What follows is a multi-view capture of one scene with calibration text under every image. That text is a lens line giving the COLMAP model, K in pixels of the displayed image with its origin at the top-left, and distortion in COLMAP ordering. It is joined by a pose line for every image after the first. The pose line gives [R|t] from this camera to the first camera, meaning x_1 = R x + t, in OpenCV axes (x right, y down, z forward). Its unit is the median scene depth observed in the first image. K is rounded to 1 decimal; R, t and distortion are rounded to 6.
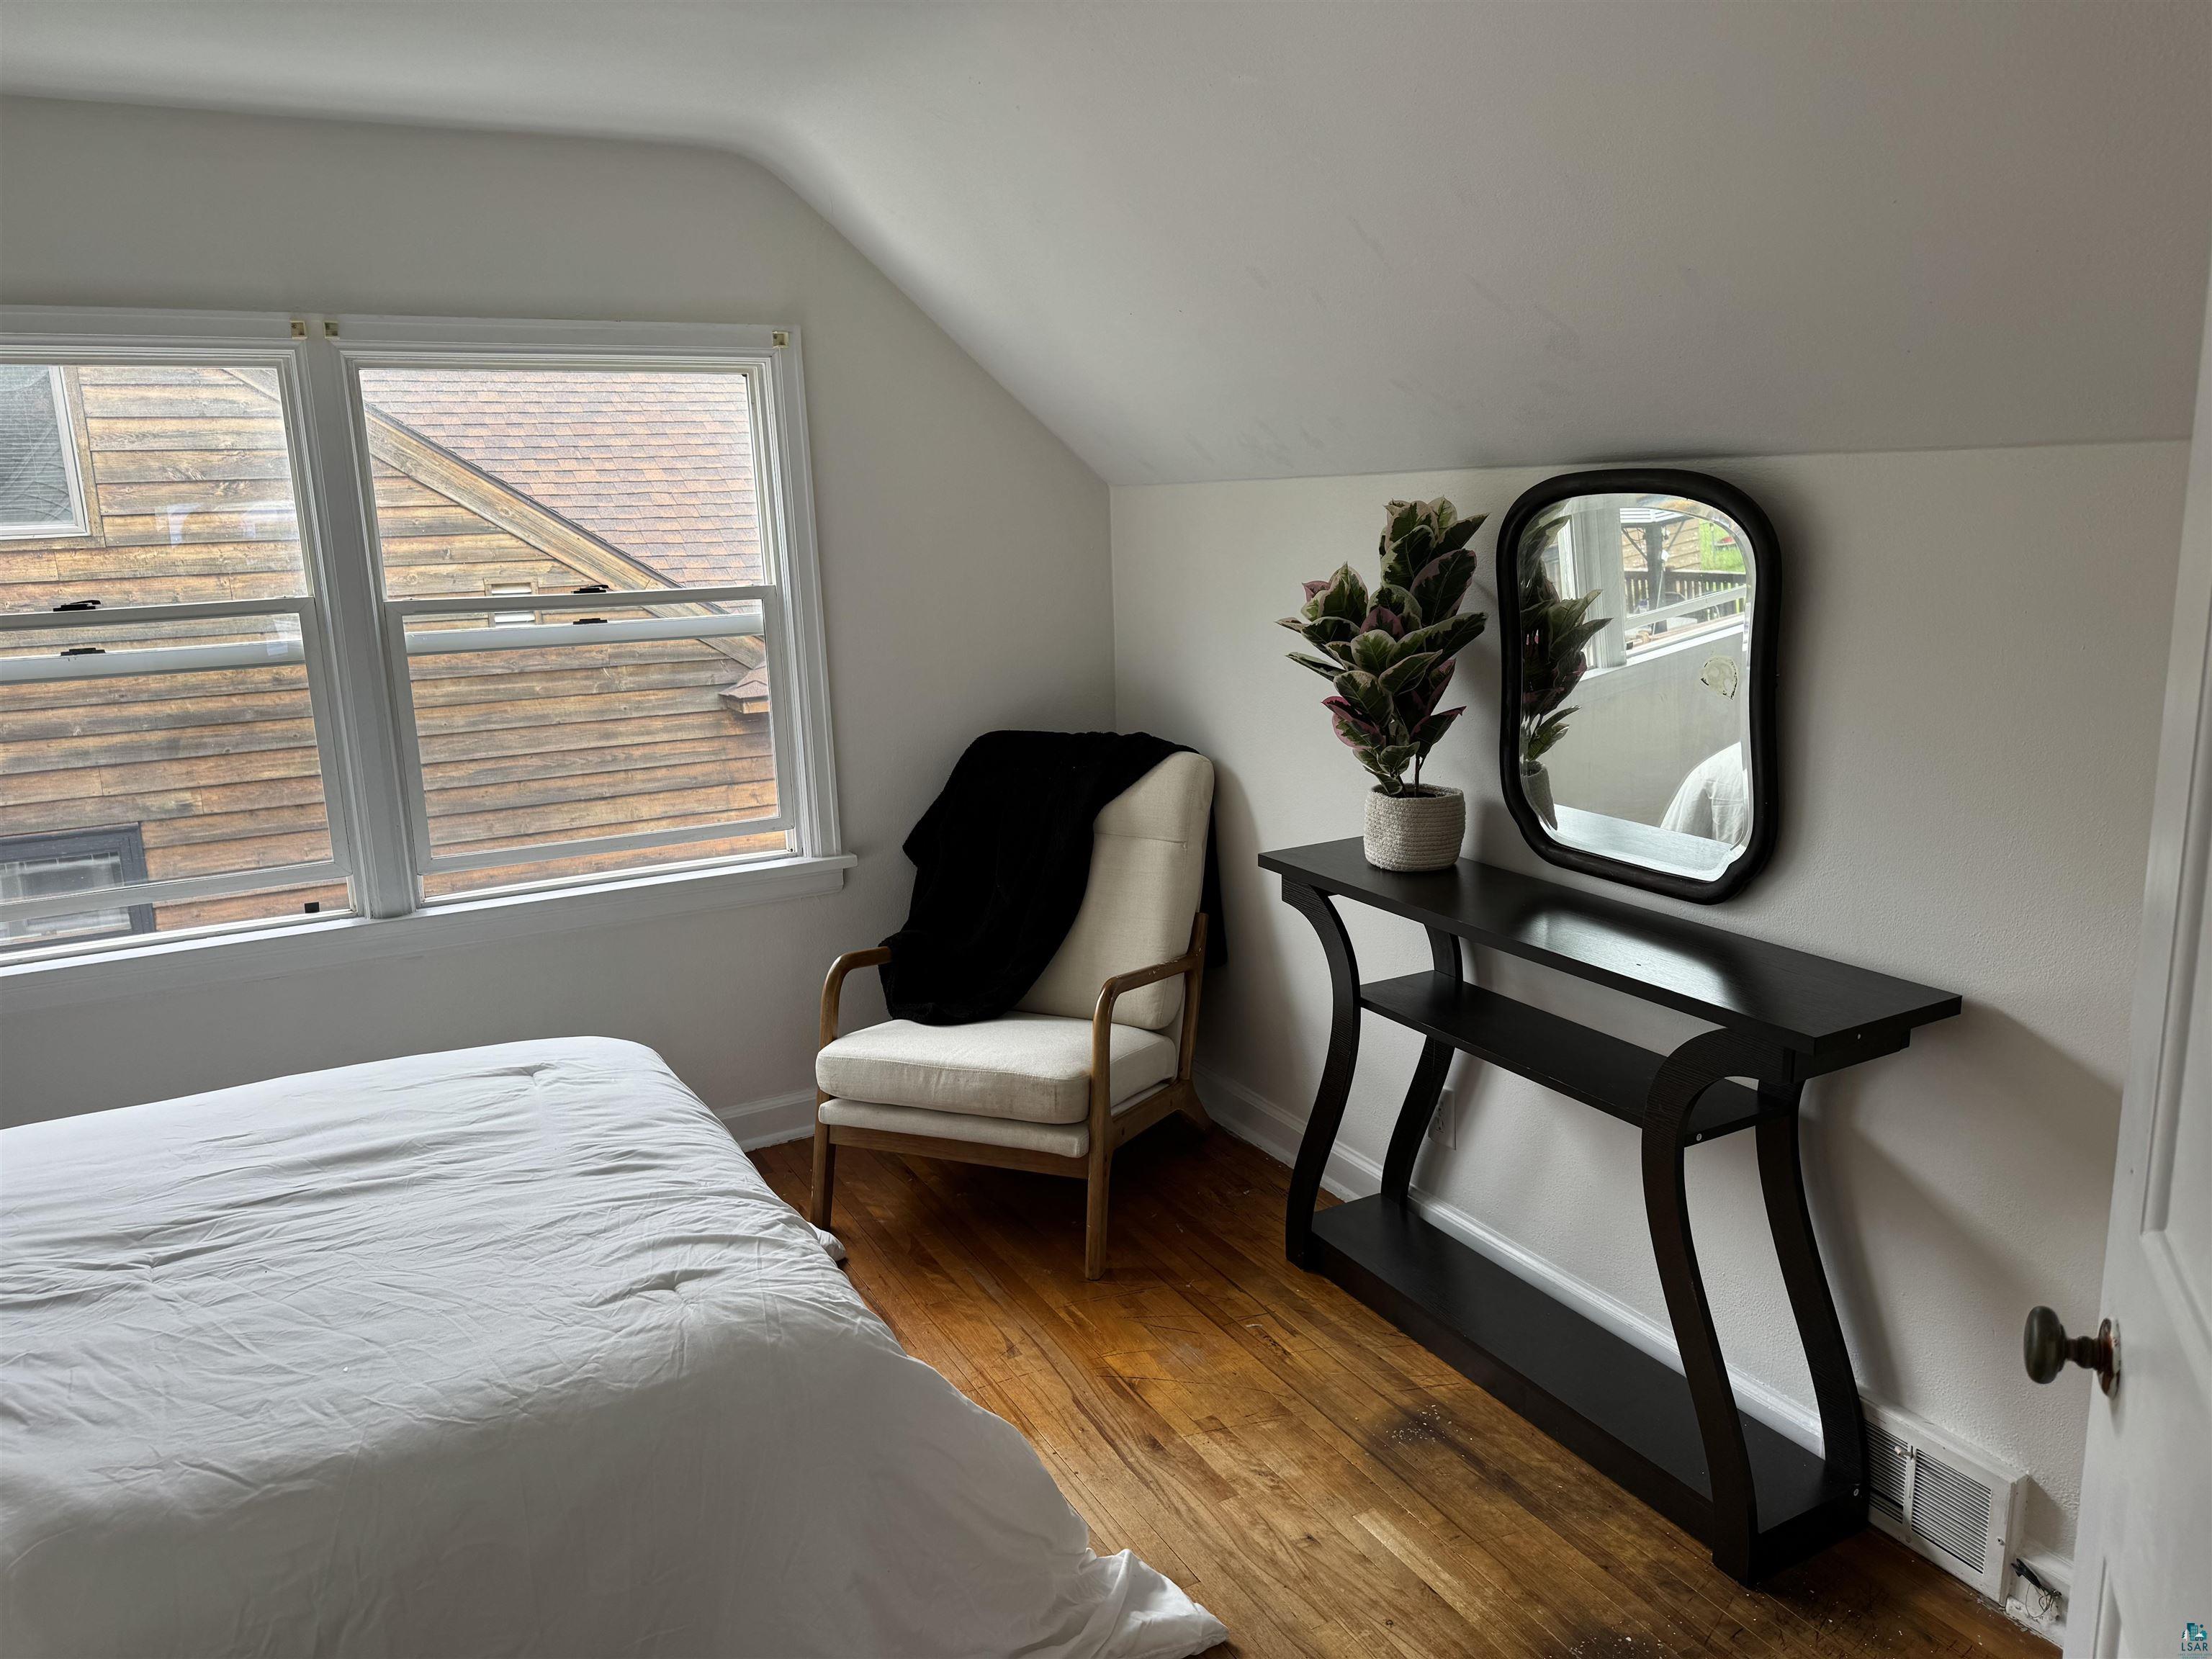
lens RADIAL K [[1572.0, 0, 1105.7], [0, 1572.0, 824.3], [0, 0, 1]] dist [0.064362, -0.073419]
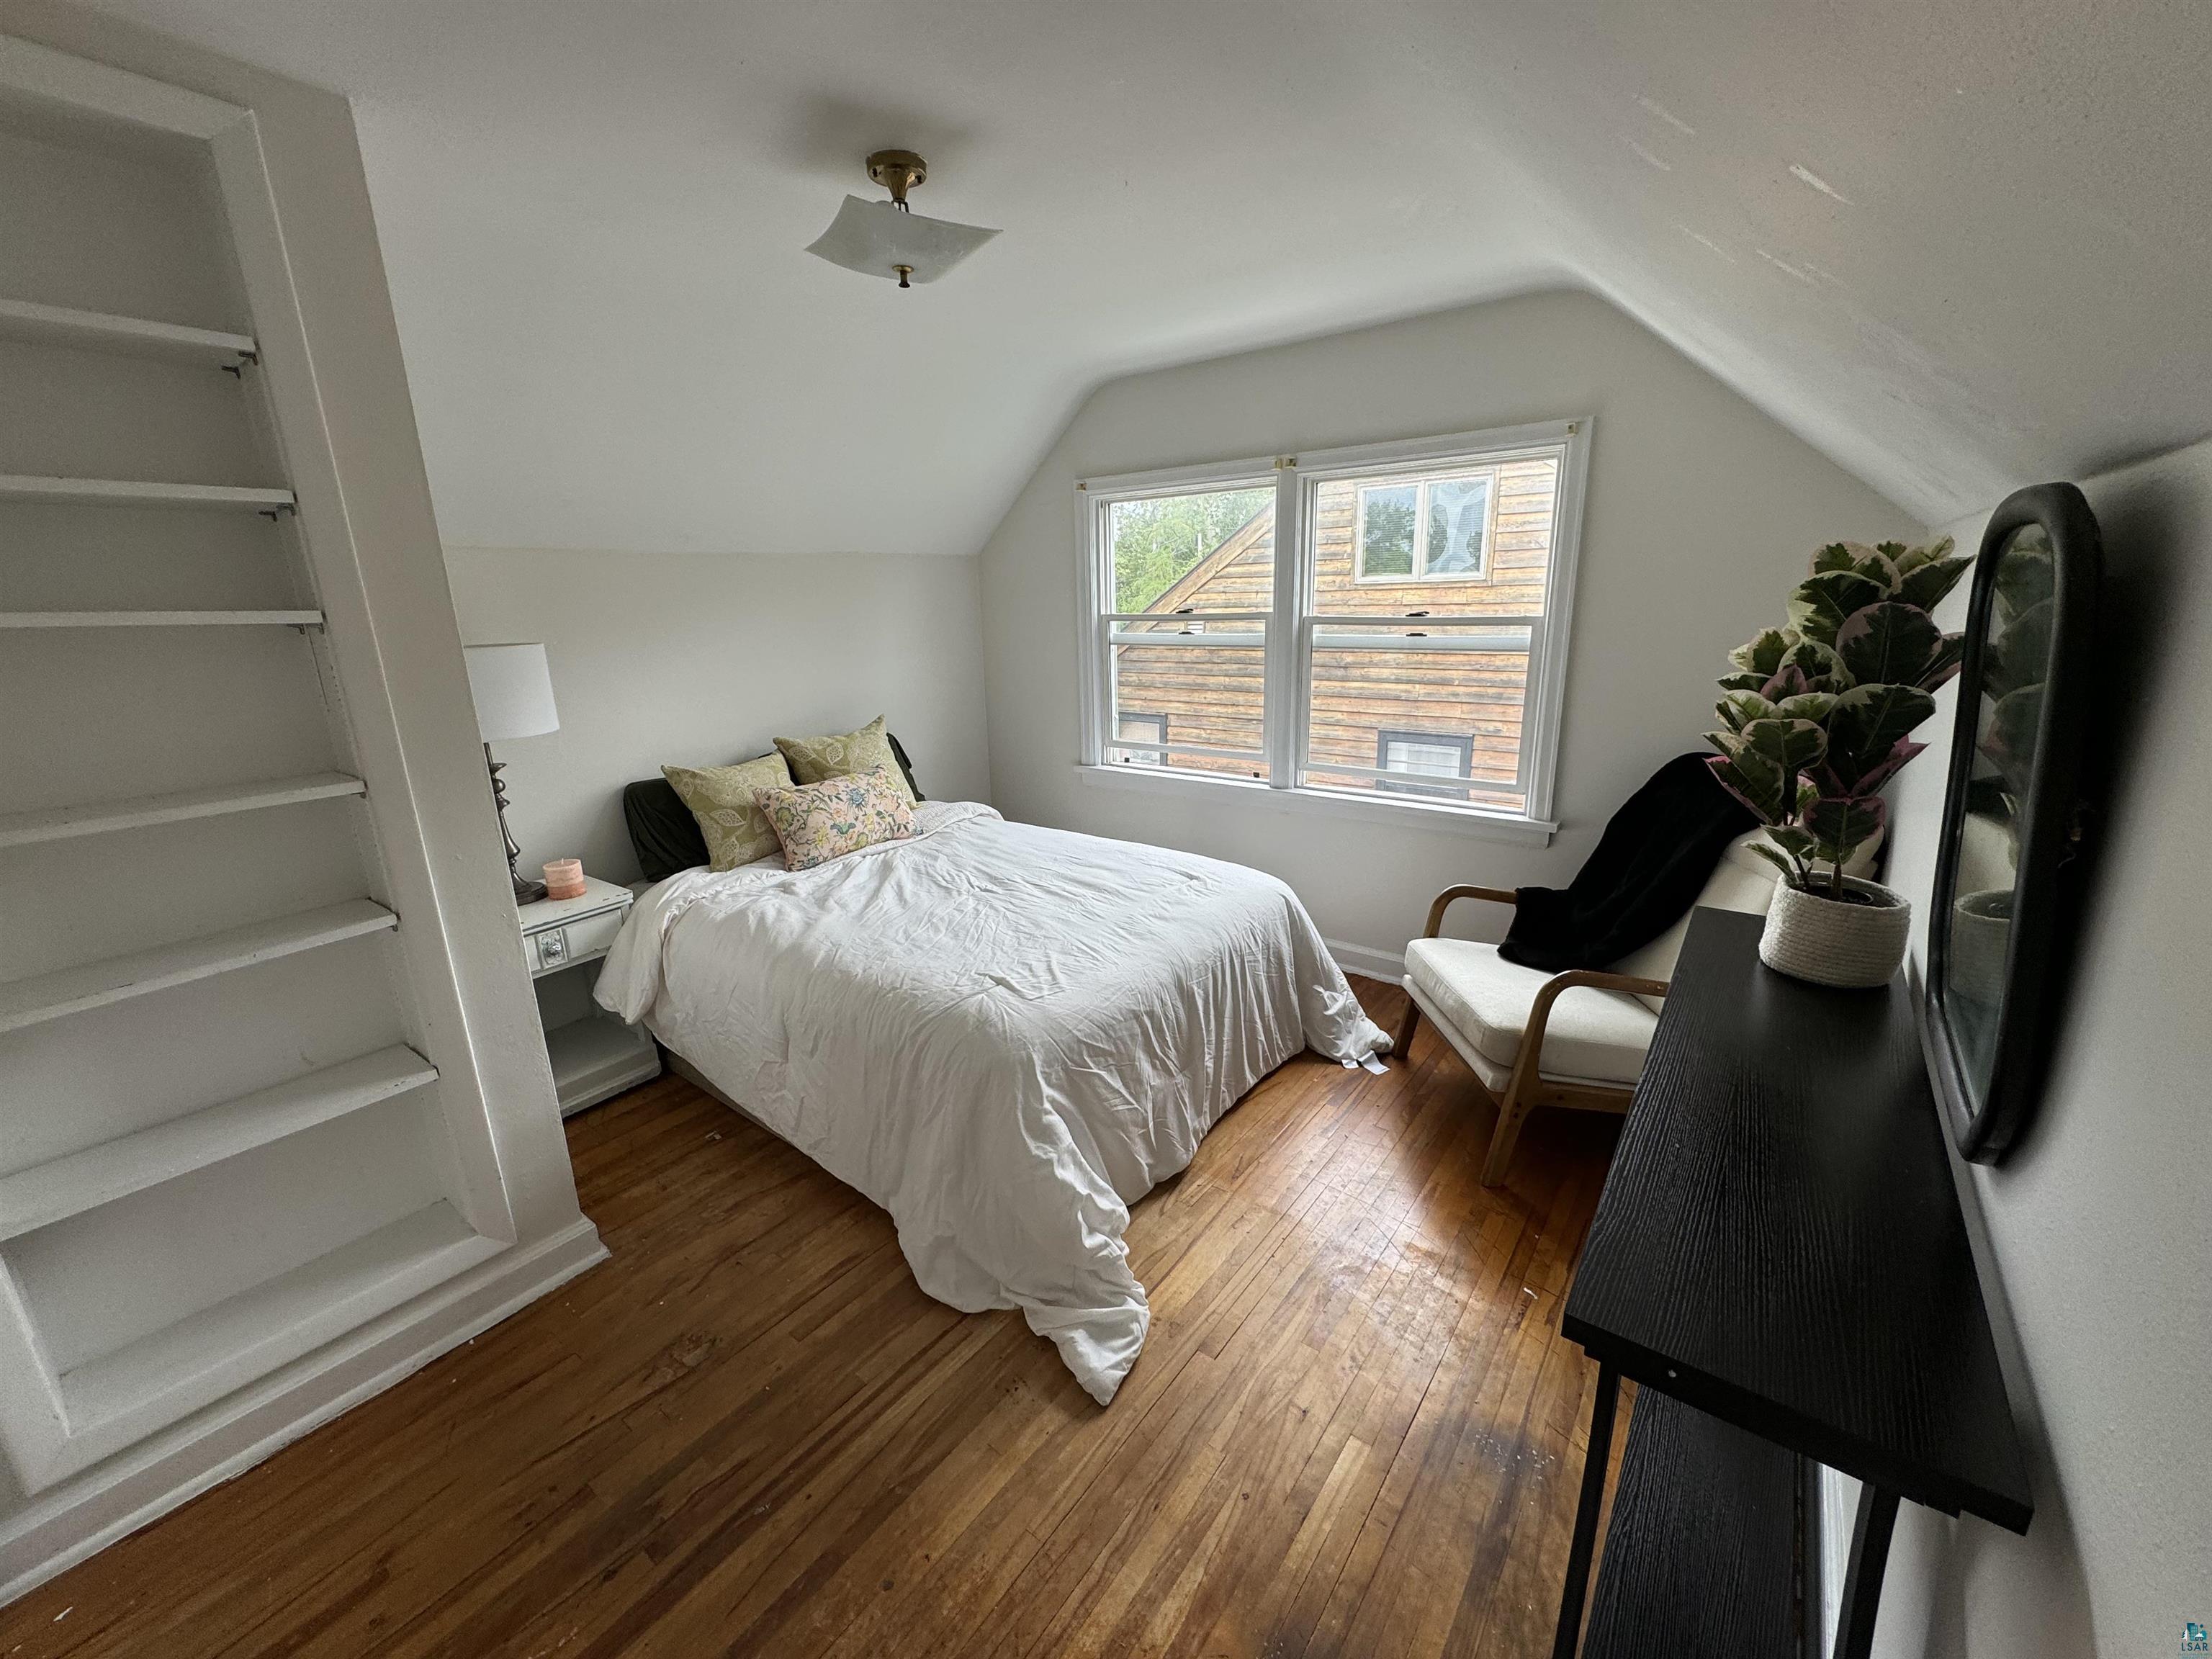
lens RADIAL K [[882.8, 0, 1102.0], [0, 882.8, 829.3], [0, 0, 1]] dist [0.000187, 0.000185]
pose [[0.397953, 0.256411, -0.880844, 0.388934], [-0.171628, 0.964003, 0.203080, -0.069822], [0.901209, 0.070361, 0.427636, 0.375644]]
